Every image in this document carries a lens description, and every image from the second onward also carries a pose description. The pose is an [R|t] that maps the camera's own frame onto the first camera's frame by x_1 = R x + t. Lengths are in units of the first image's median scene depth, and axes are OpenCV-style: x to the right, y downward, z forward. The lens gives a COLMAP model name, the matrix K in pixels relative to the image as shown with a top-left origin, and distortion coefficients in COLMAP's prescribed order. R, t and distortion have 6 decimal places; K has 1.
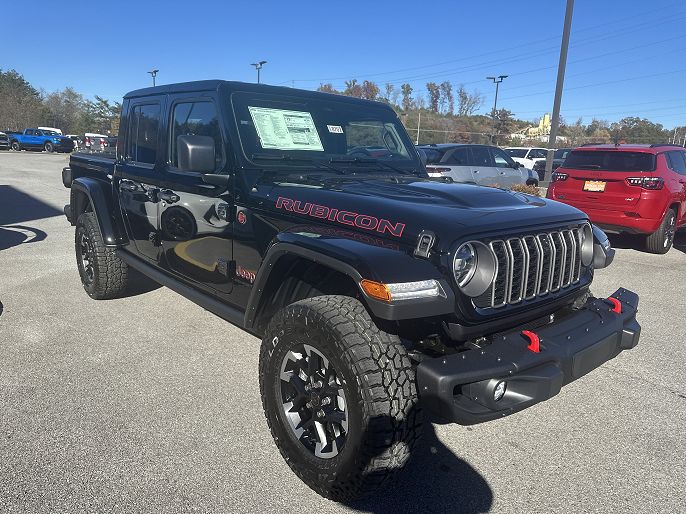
lens RADIAL K [[499.3, 0, 359.0], [0, 499.3, 257.5], [0, 0, 1]] dist [0.116545, -0.233576]
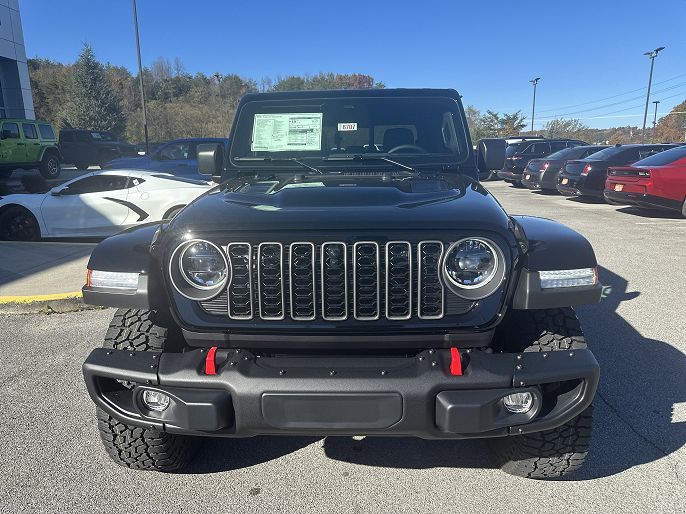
lens RADIAL K [[529.3, 0, 354.2], [0, 529.3, 254.2], [0, 0, 1]] dist [0.029249, -0.006349]
pose [[0.705175, 0.080590, -0.704438, 0.736112], [-0.105979, 0.994339, 0.007666, -0.028433], [0.701068, 0.069249, 0.709724, 0.343498]]
